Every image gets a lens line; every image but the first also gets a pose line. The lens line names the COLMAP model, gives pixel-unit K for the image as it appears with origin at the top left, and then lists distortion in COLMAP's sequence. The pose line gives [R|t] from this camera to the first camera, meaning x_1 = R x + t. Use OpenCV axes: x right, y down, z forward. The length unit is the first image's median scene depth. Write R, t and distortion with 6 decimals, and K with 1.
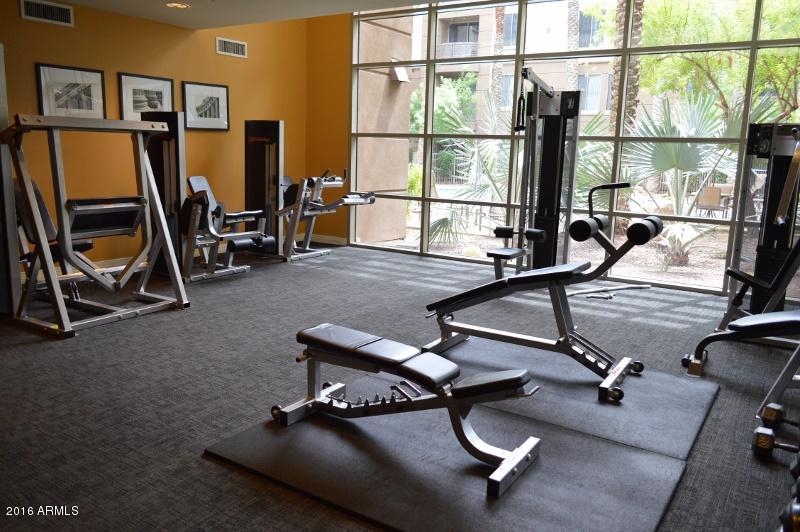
lens RADIAL K [[646.5, 0, 400.0], [0, 646.5, 266.0], [0, 0, 1]] dist [-0.010235, -0.012119]
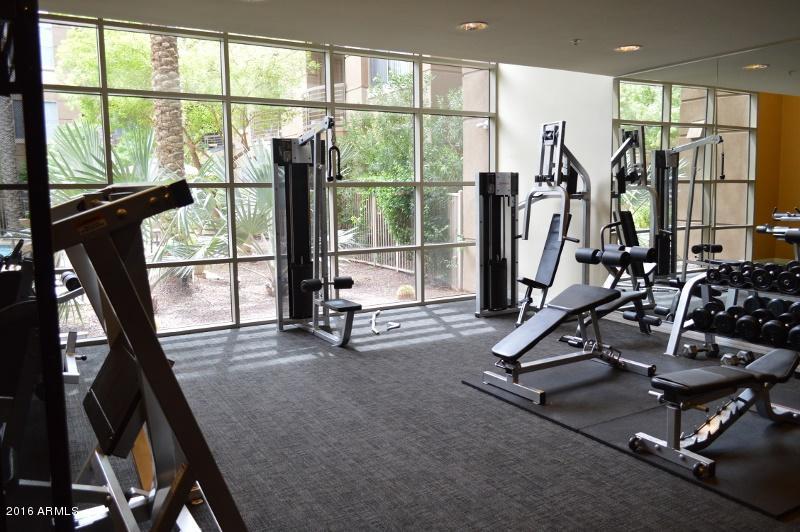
lens RADIAL K [[646.5, 0, 400.0], [0, 646.5, 266.0], [0, 0, 1]] dist [-0.010235, -0.012119]
pose [[0.411024, -0.127028, 0.902731, -0.807411], [0.183090, 0.981570, 0.054759, -0.140790], [-0.893050, 0.142774, 0.426706, 0.622324]]
